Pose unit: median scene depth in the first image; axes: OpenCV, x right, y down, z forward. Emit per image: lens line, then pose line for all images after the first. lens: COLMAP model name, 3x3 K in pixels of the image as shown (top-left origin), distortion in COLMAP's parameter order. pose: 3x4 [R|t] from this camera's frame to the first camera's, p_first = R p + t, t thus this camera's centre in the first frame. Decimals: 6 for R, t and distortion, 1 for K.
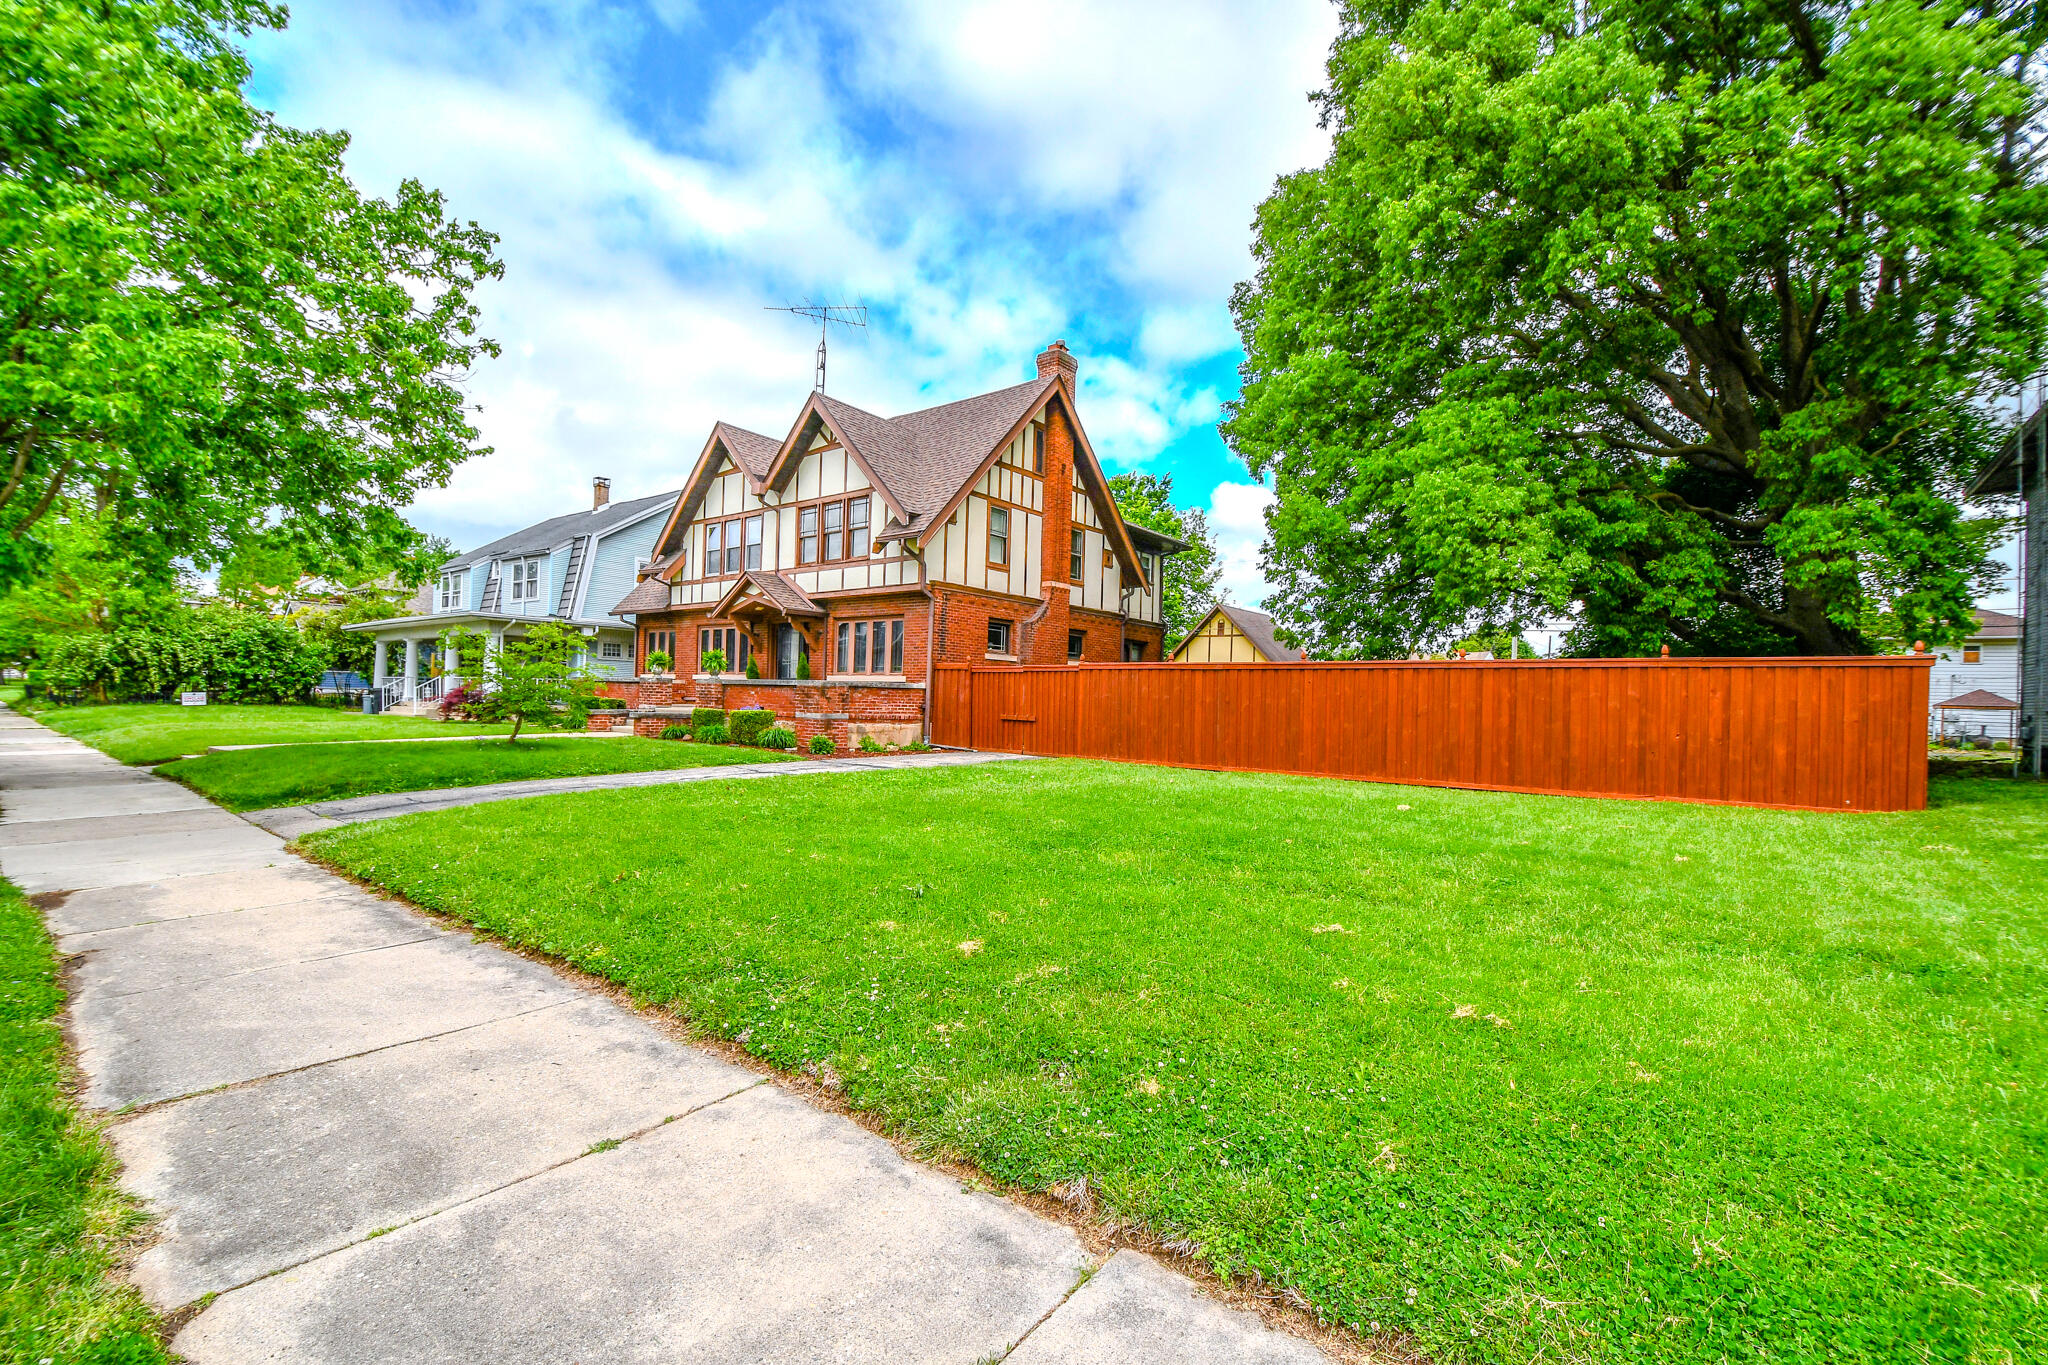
lens RADIAL K [[882.9, 0, 997.9], [0, 882.9, 695.1], [0, 0, 1]] dist [0.022652, -0.027282]
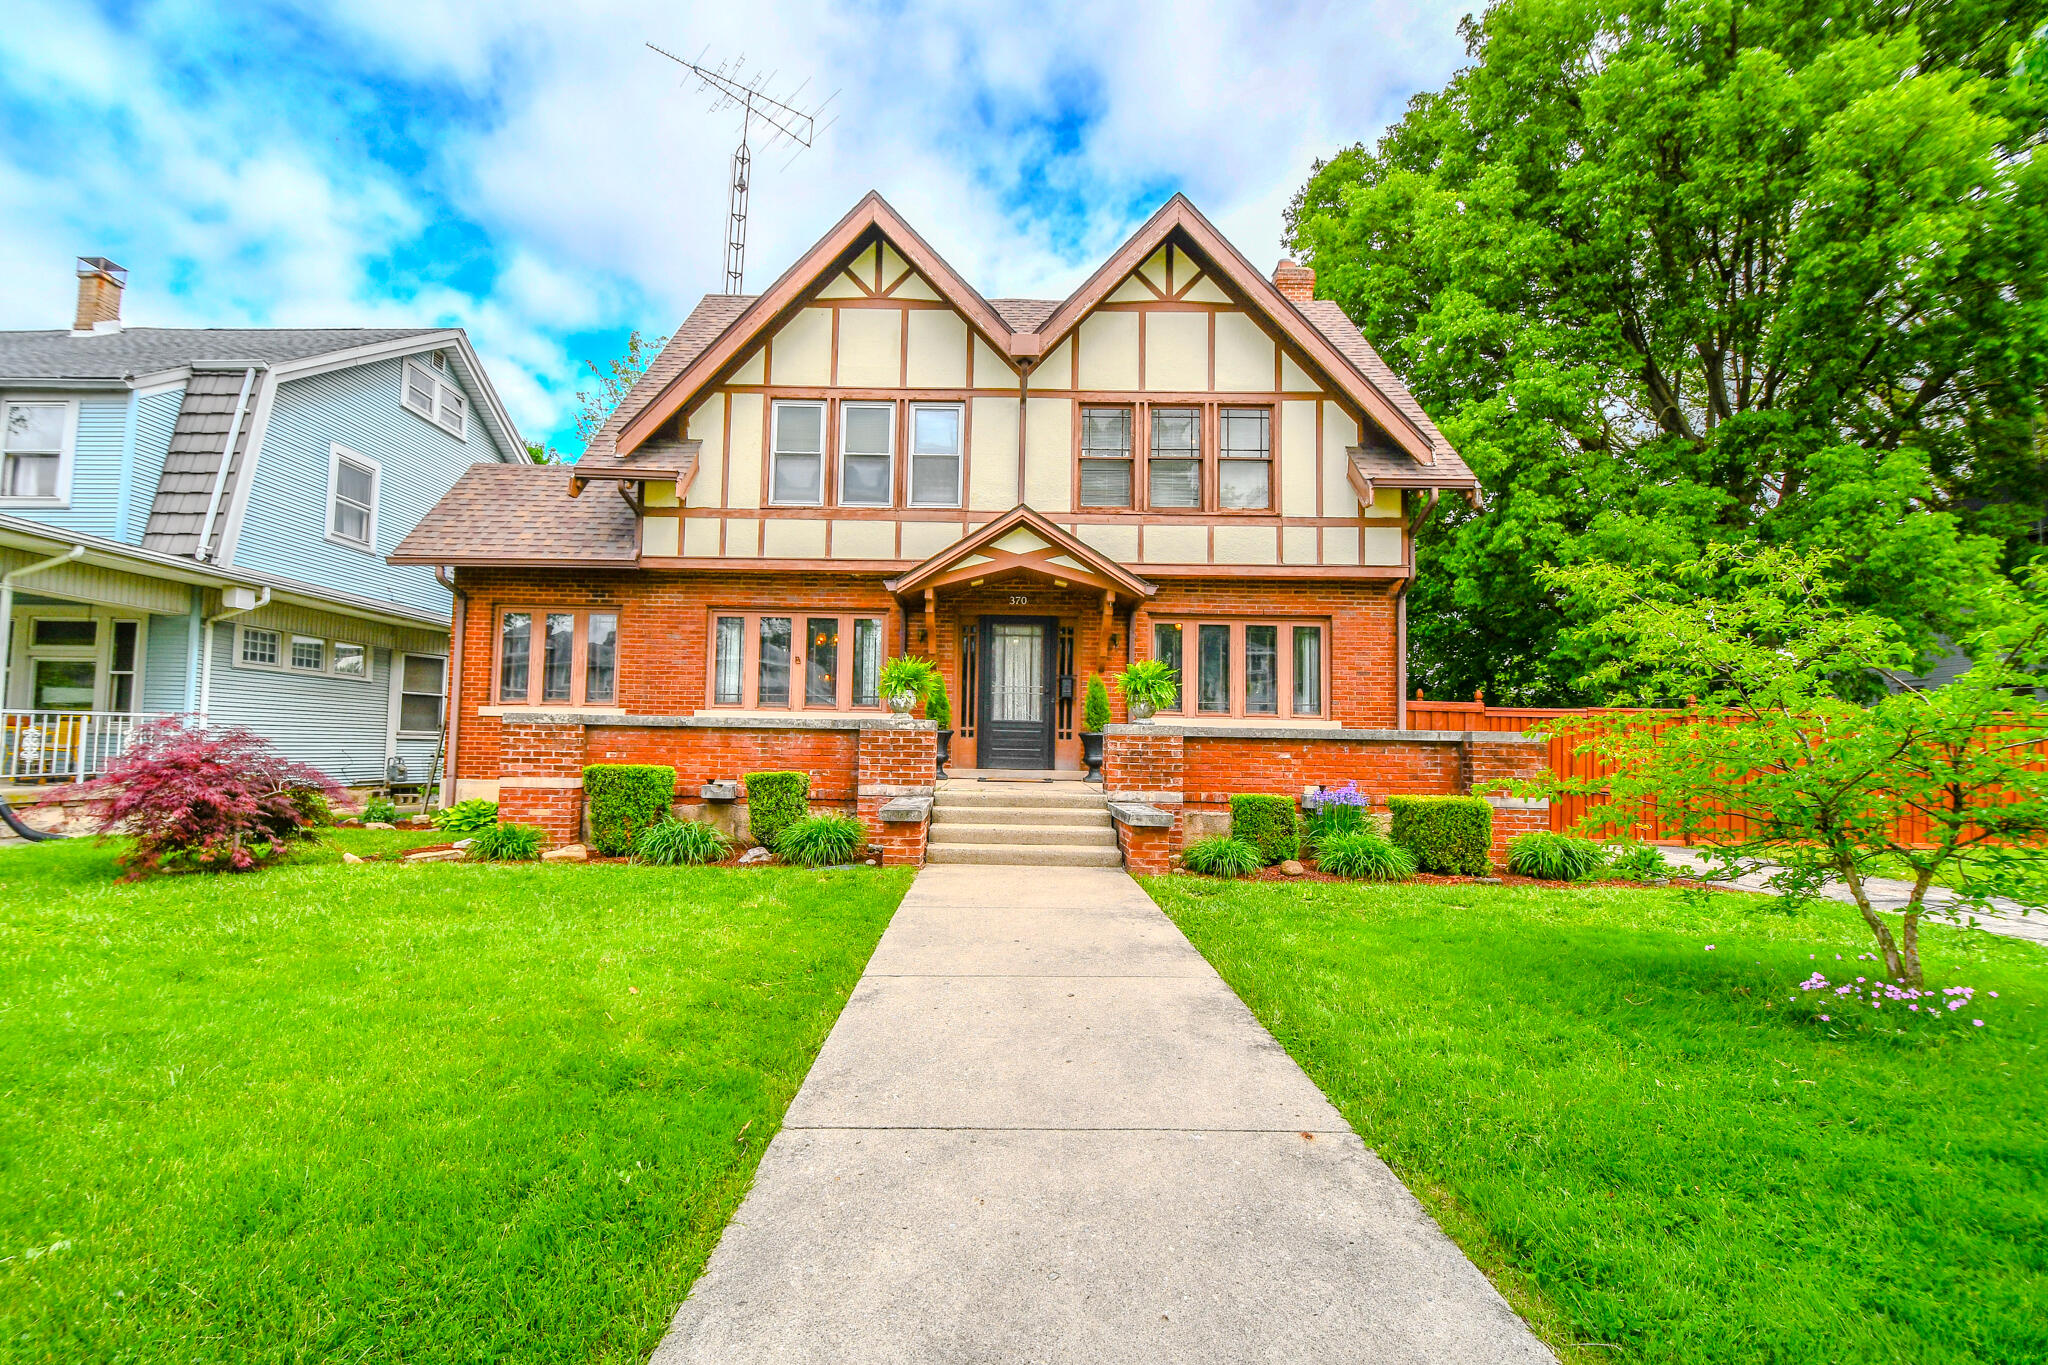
lens RADIAL K [[882.9, 0, 997.9], [0, 882.9, 695.1], [0, 0, 1]] dist [0.022652, -0.027282]
pose [[0.779022, 0.024258, 0.626527, -0.549581], [0.001353, 0.999184, -0.040368, -0.012414], [-0.626995, 0.032295, 0.778354, 0.574513]]
